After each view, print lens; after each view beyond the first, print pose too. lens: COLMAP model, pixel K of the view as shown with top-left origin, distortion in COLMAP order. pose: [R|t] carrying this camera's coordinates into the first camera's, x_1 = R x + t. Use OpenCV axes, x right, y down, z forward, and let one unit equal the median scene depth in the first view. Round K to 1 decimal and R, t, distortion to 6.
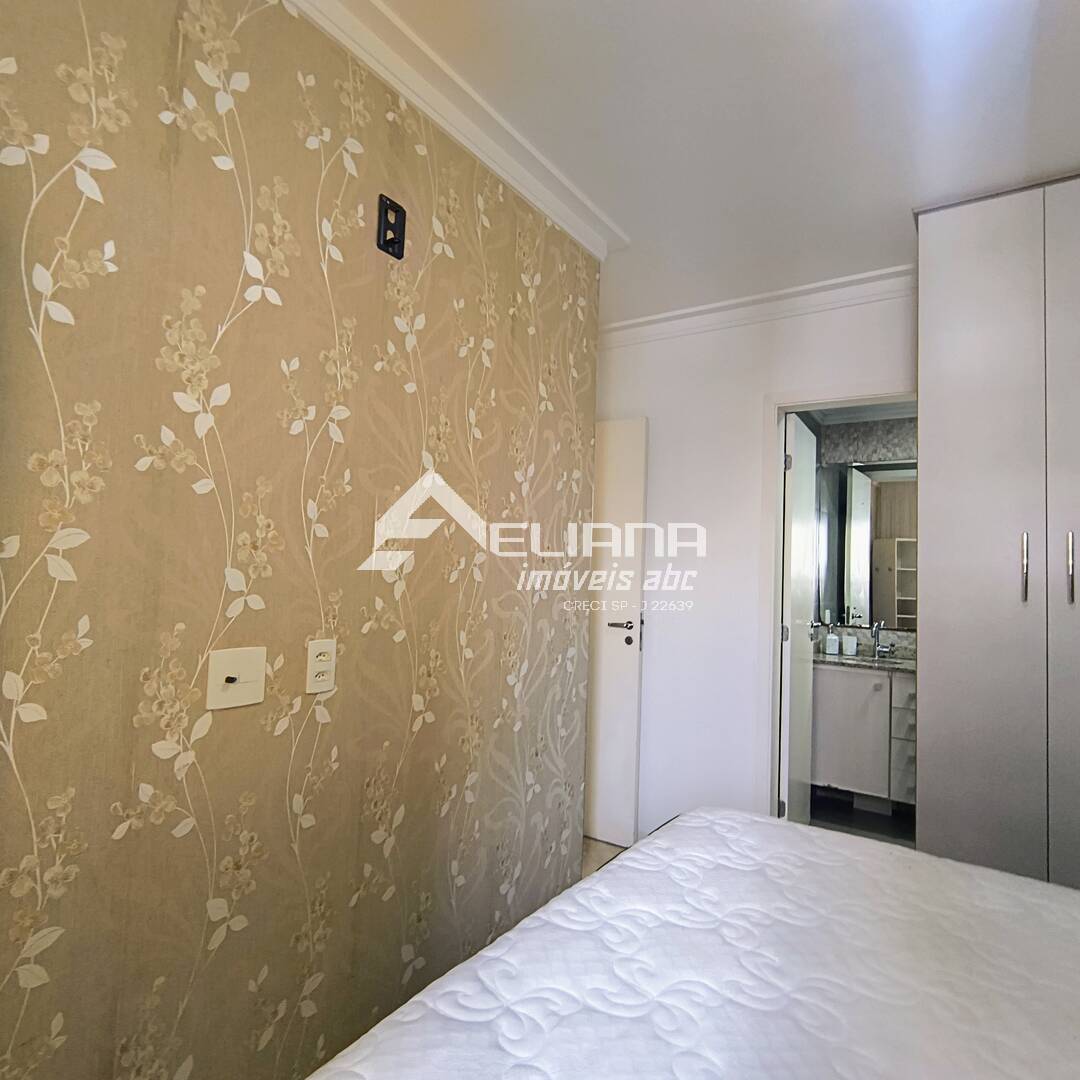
lens RADIAL K [[663.2, 0, 546.3], [0, 663.2, 530.8], [0, 0, 1]] dist [-0.006866, 0.004157]
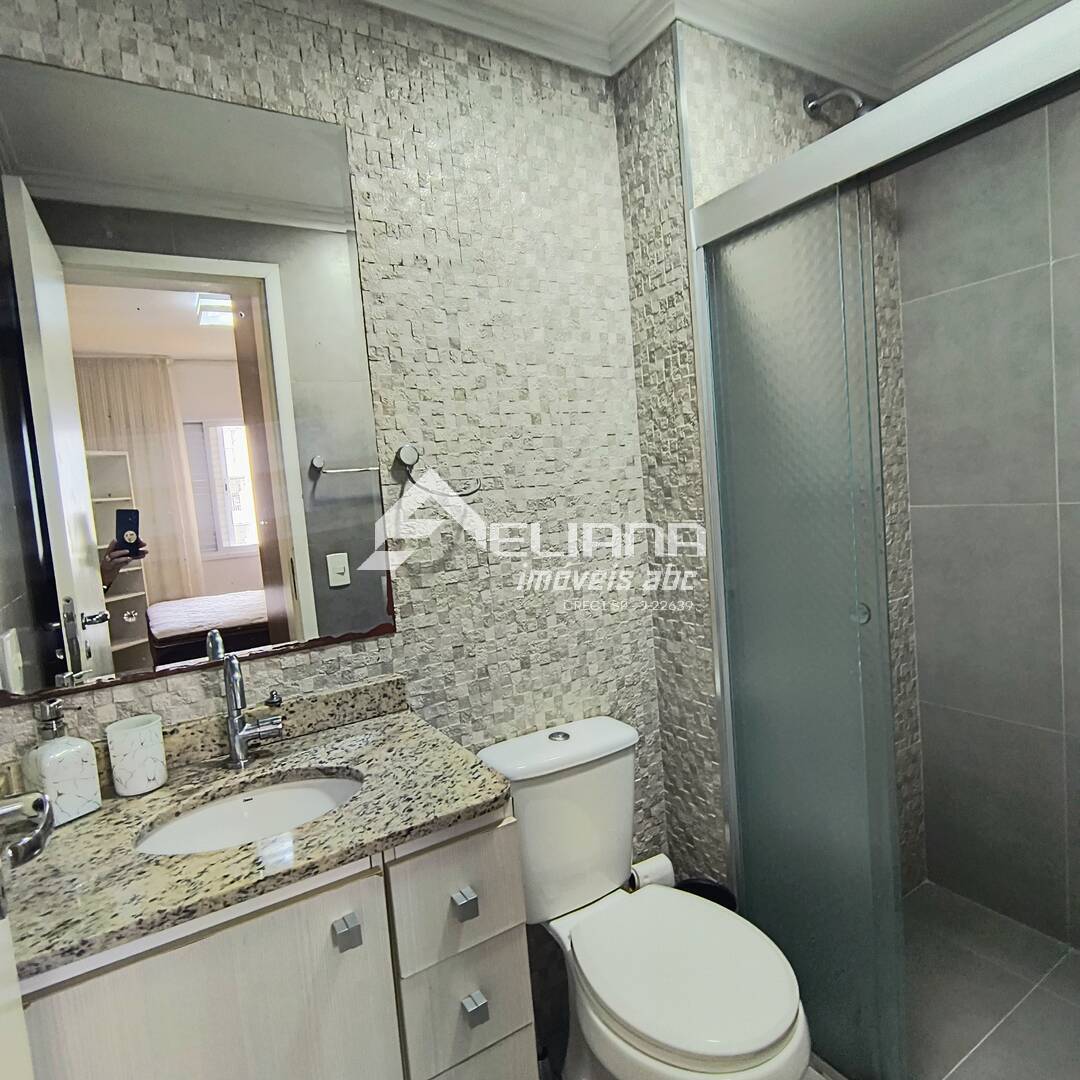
lens RADIAL K [[663.2, 0, 549.4], [0, 663.2, 549.7], [0, 0, 1]] dist [-0.006866, 0.004157]
pose [[0.409233, -0.144212, 0.900961, 0.298220], [0.039502, 0.989305, 0.140410, 0.059600], [-0.911574, -0.021870, 0.410553, 0.746066]]
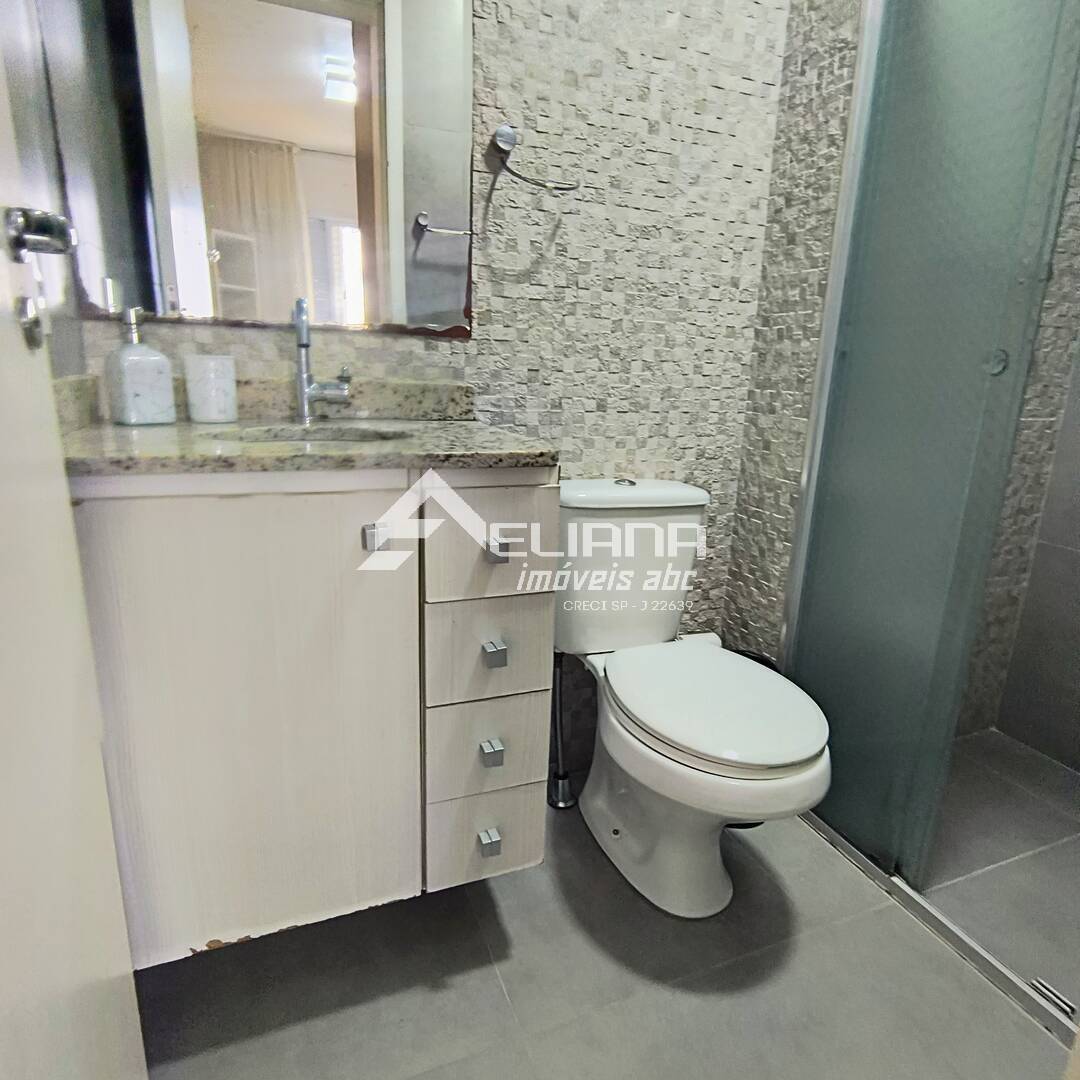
lens RADIAL K [[663.2, 0, 542.5], [0, 663.2, 539.6], [0, 0, 1]] dist [-0.006866, 0.004157]
pose [[0.570092, -0.226831, 0.789647, 0.305408], [-0.062959, 0.946244, 0.317268, 0.137825], [-0.819165, -0.230587, 0.525165, 0.732150]]
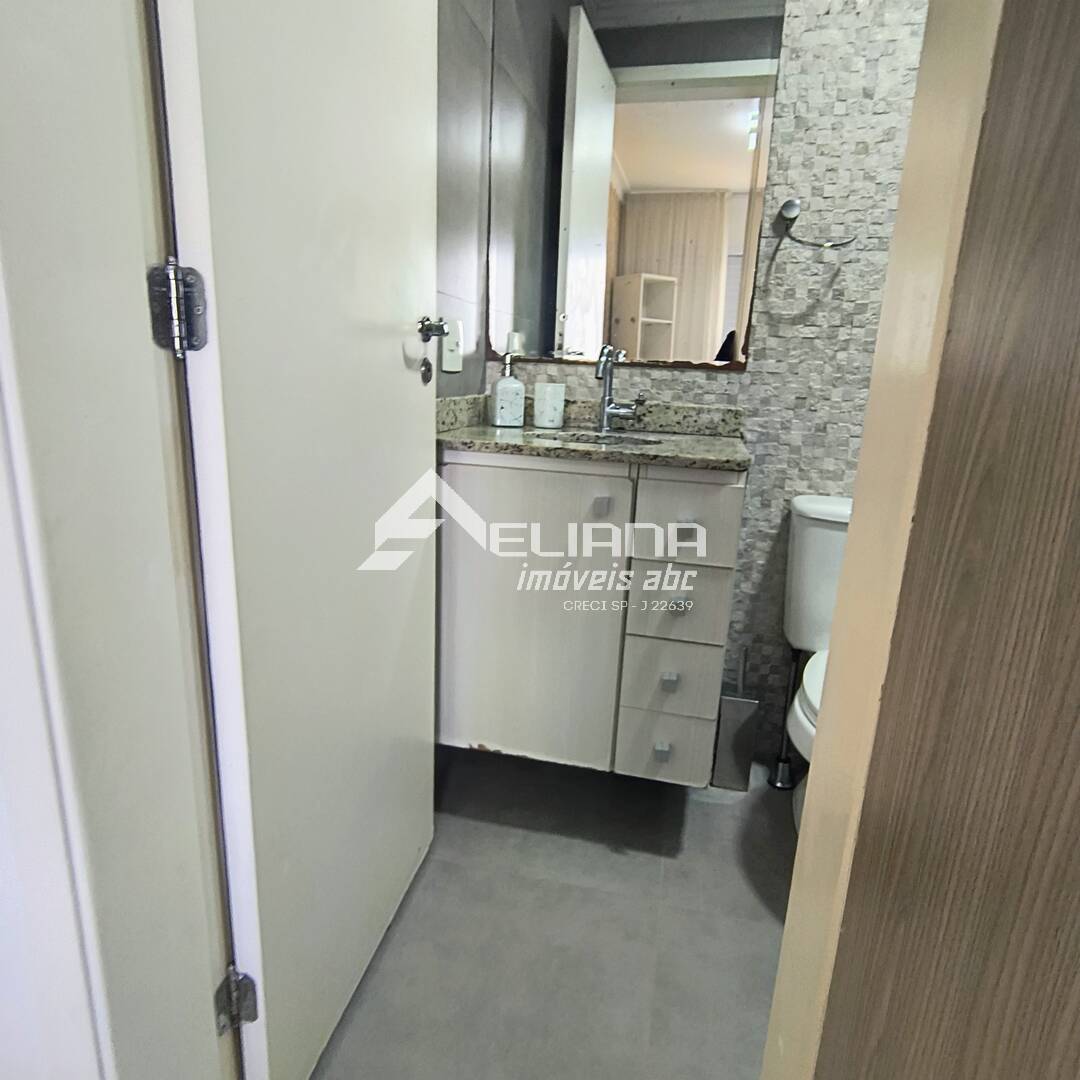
lens RADIAL K [[663.2, 0, 556.8], [0, 663.2, 539.2], [0, 0, 1]] dist [-0.006866, 0.004157]
pose [[0.930377, -0.088914, 0.355658, 0.308264], [-0.029133, 0.949143, 0.313495, 0.123185], [-0.365444, -0.302030, 0.880471, 0.607416]]
